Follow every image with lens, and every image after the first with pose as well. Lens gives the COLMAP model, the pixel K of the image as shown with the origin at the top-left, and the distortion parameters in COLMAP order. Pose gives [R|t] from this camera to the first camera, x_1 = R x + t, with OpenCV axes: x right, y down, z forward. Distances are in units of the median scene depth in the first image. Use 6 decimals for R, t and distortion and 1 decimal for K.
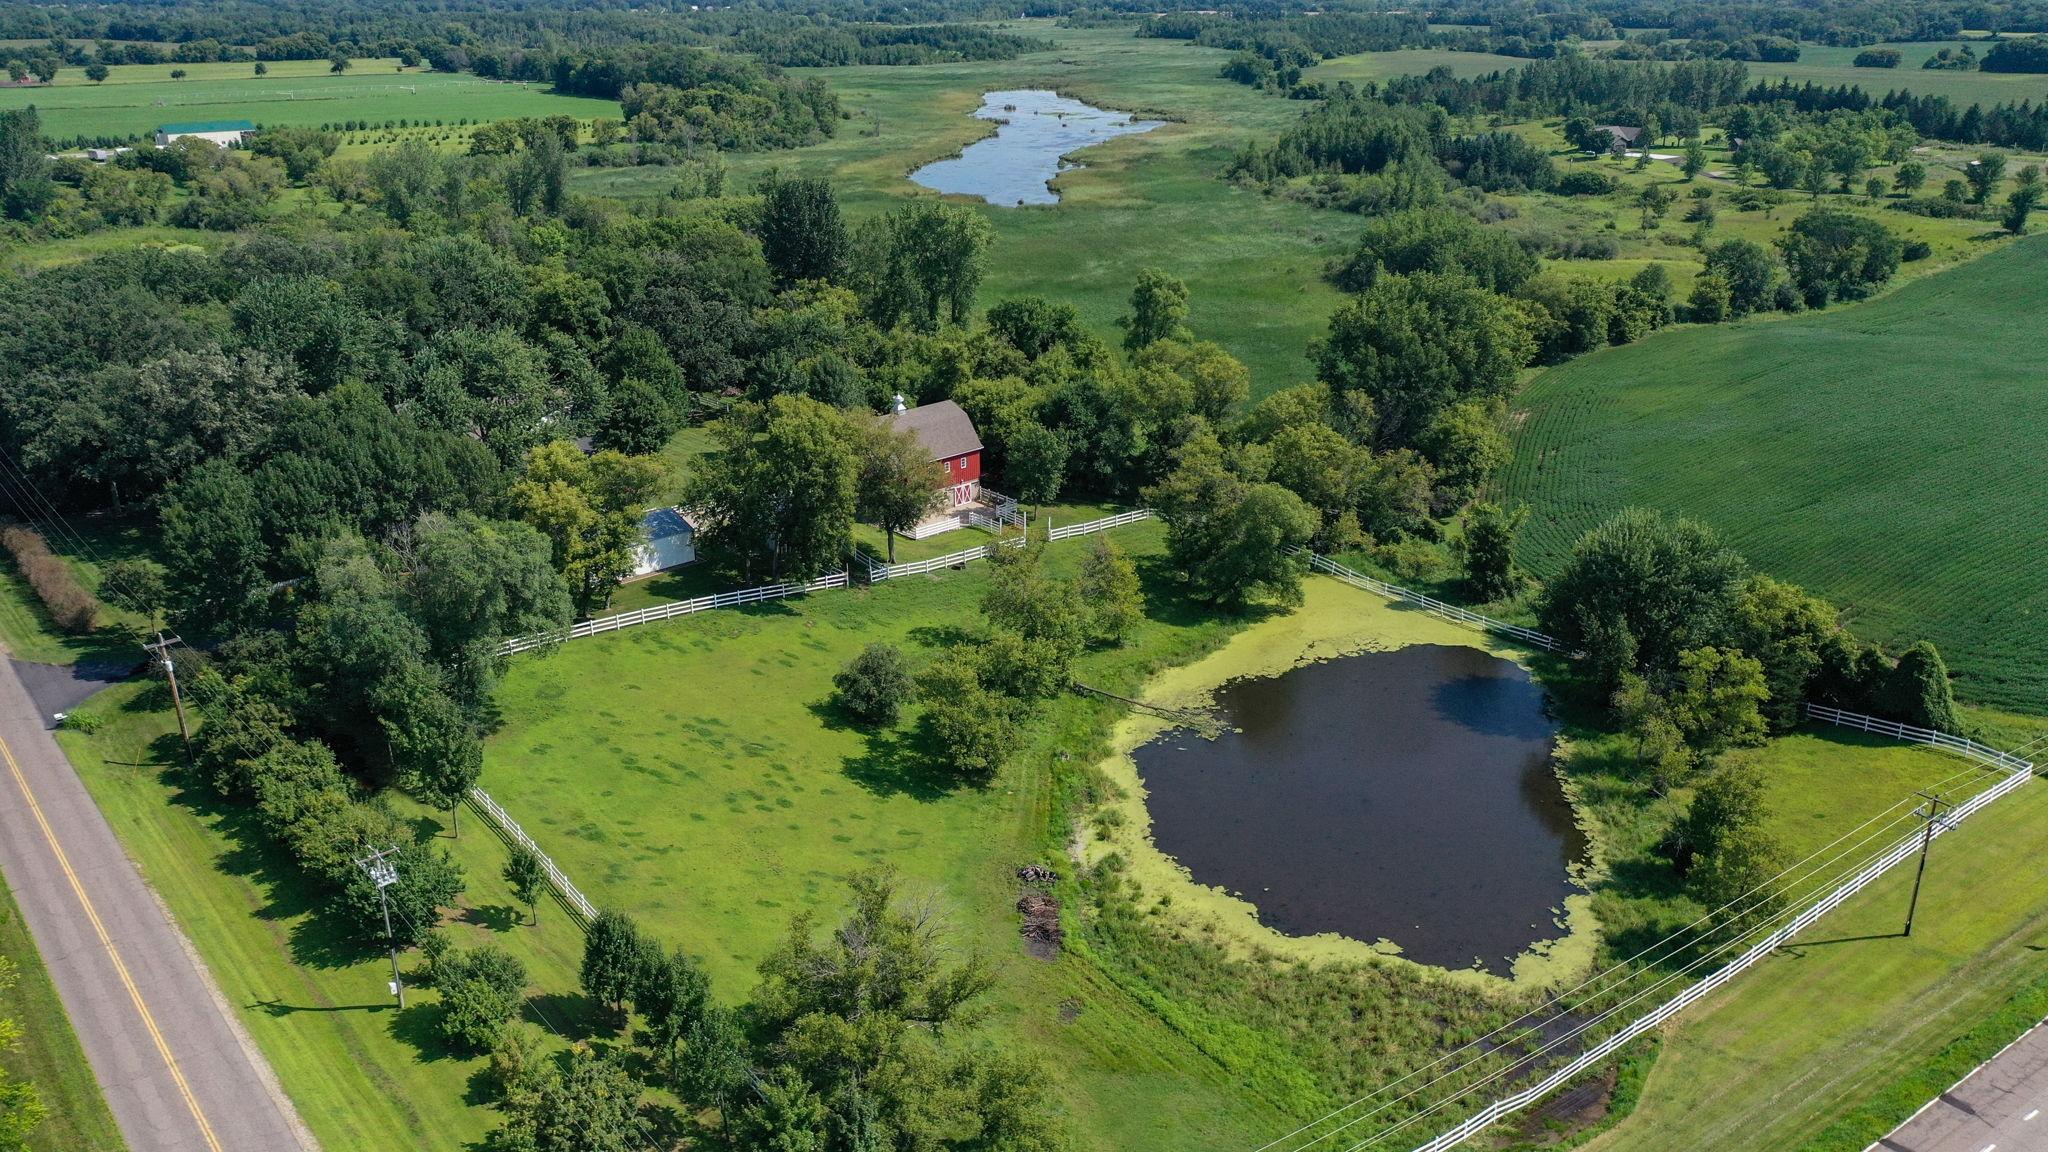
lens RADIAL K [[1610.9, 0, 1020.2], [0, 1610.9, 571.7], [0, 0, 1]] dist [0.023902, -0.002652]
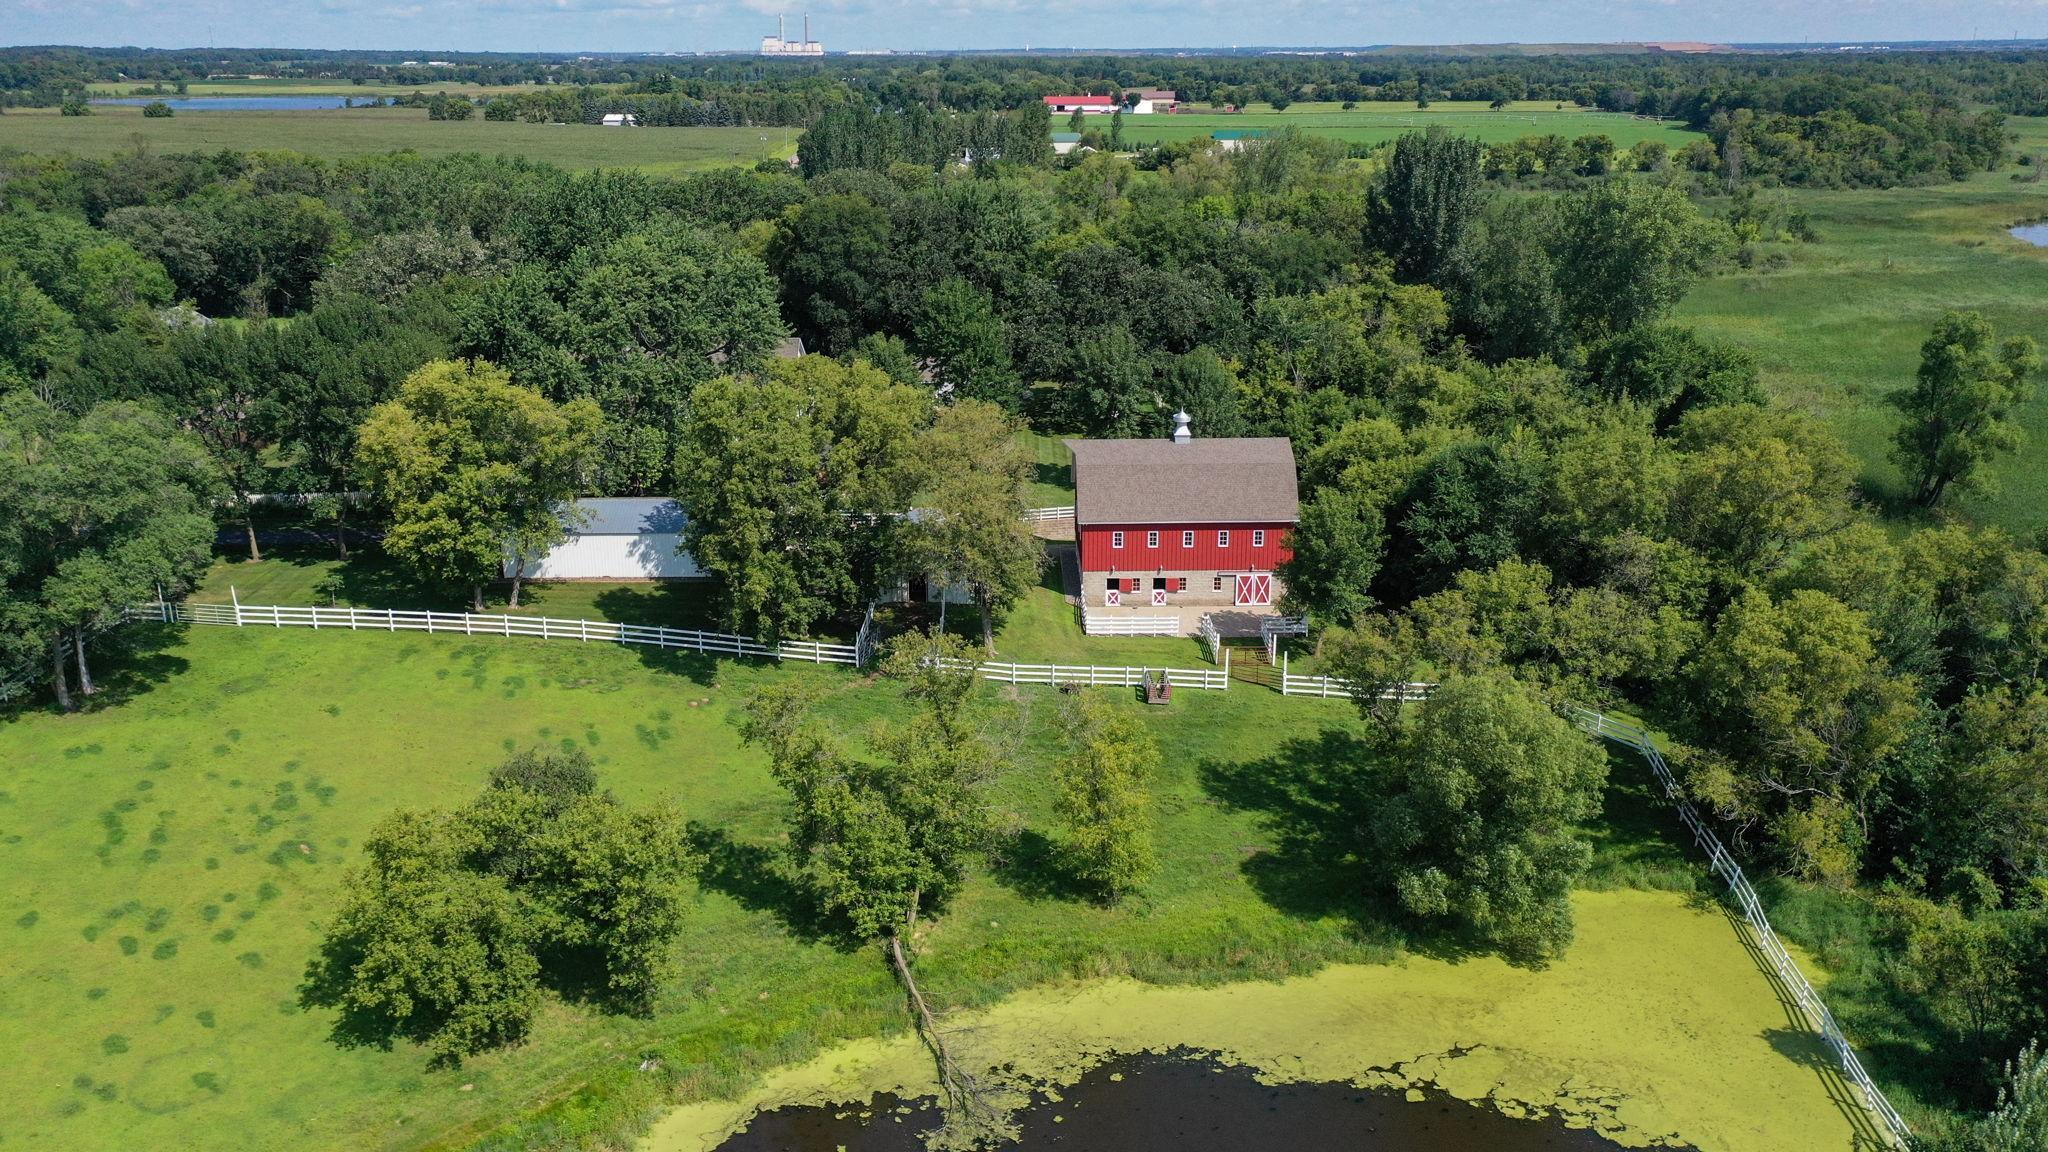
lens RADIAL K [[1610.9, 0, 1023.8], [0, 1610.9, 572.4], [0, 0, 1]] dist [0.023902, -0.002652]
pose [[0.738676, 0.210219, -0.640442, 0.098299], [-0.234933, 0.970840, 0.047701, -0.021166], [0.631794, 0.115226, 0.766524, 0.159078]]
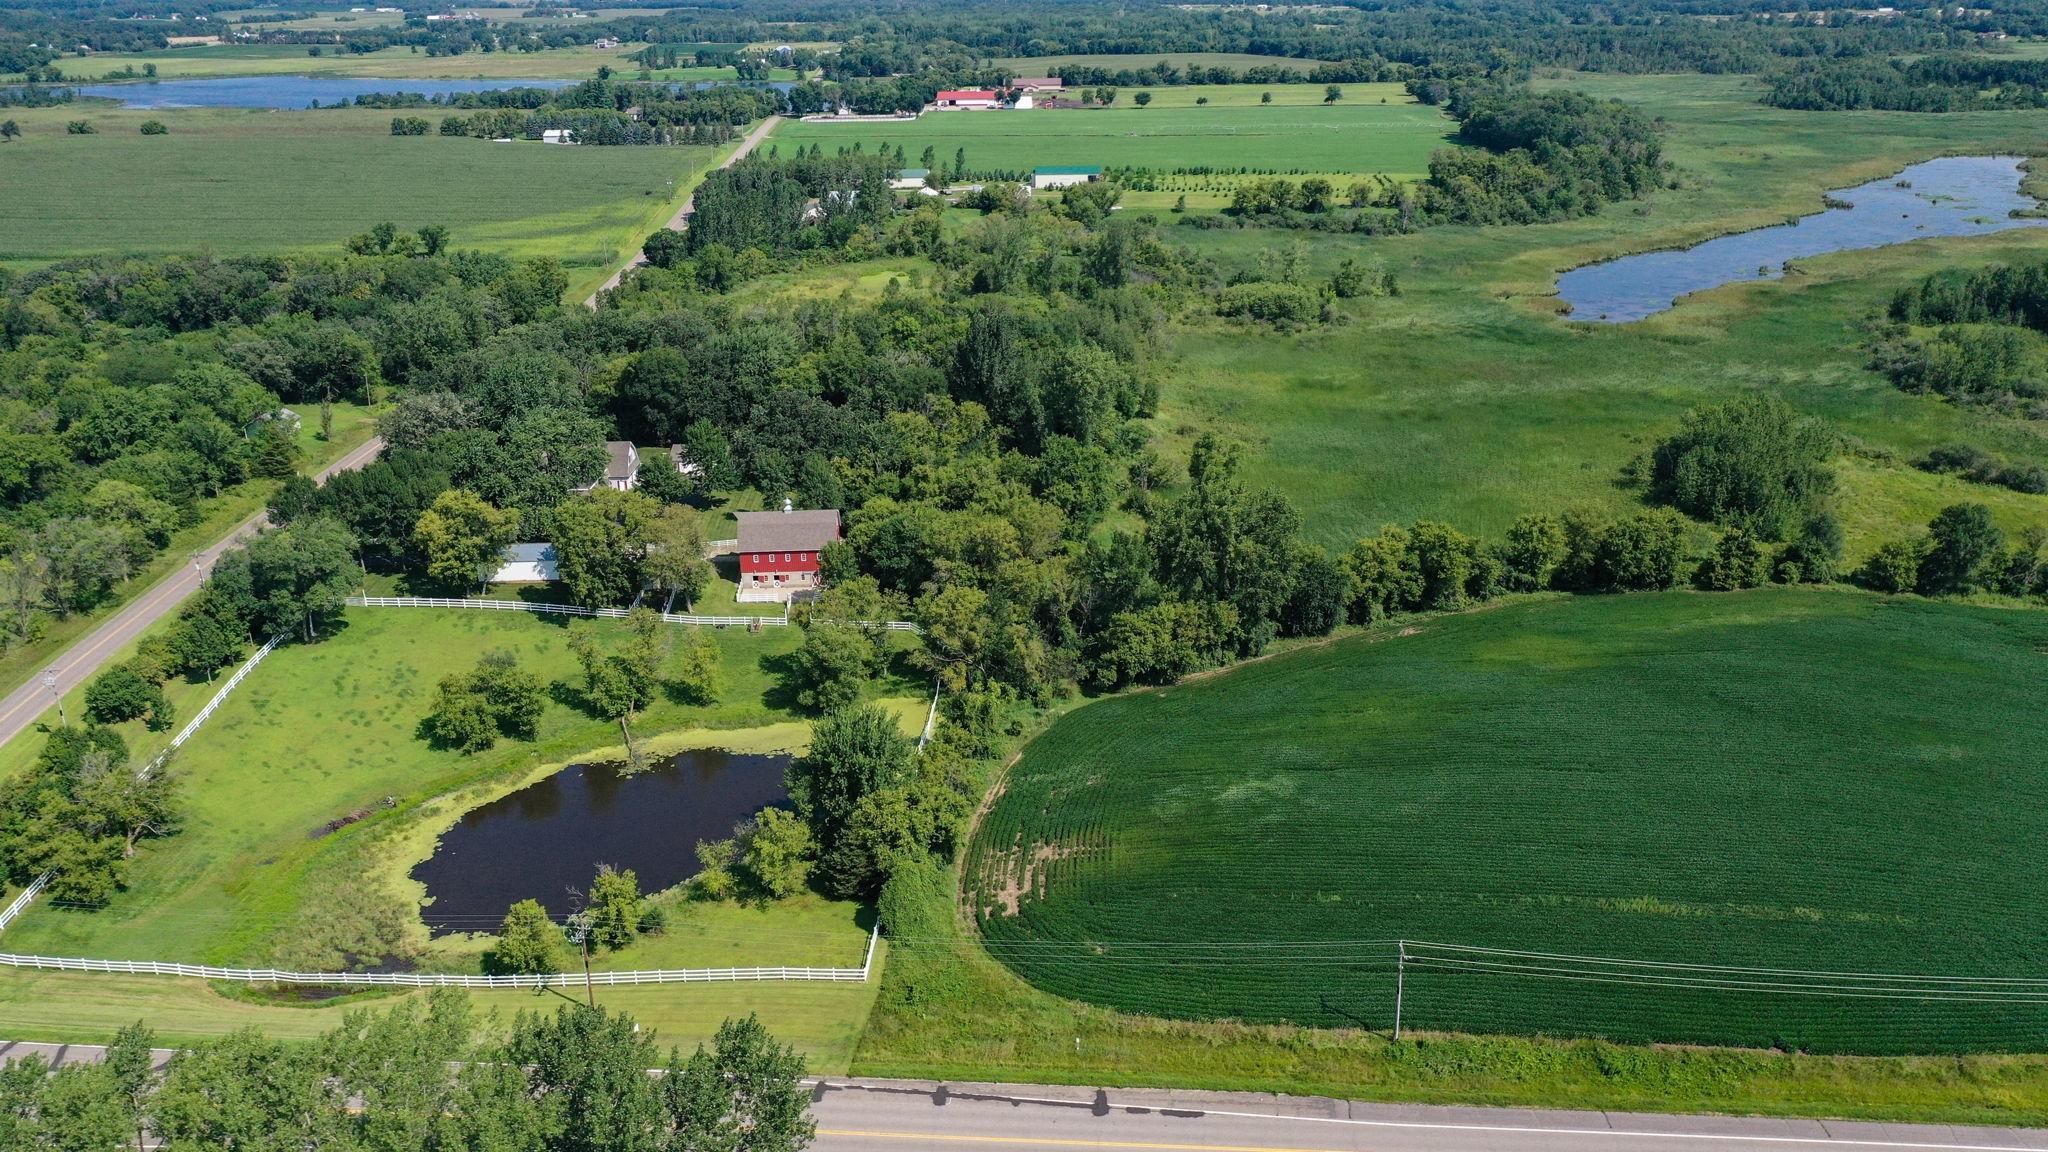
lens RADIAL K [[1610.9, 0, 1021.2], [0, 1610.9, 561.6], [0, 0, 1]] dist [0.023902, -0.002652]
pose [[0.754436, 0.222776, -0.617412, 0.313187], [-0.219507, 0.972113, 0.082537, -0.071501], [0.618581, 0.073257, 0.782298, 0.013024]]
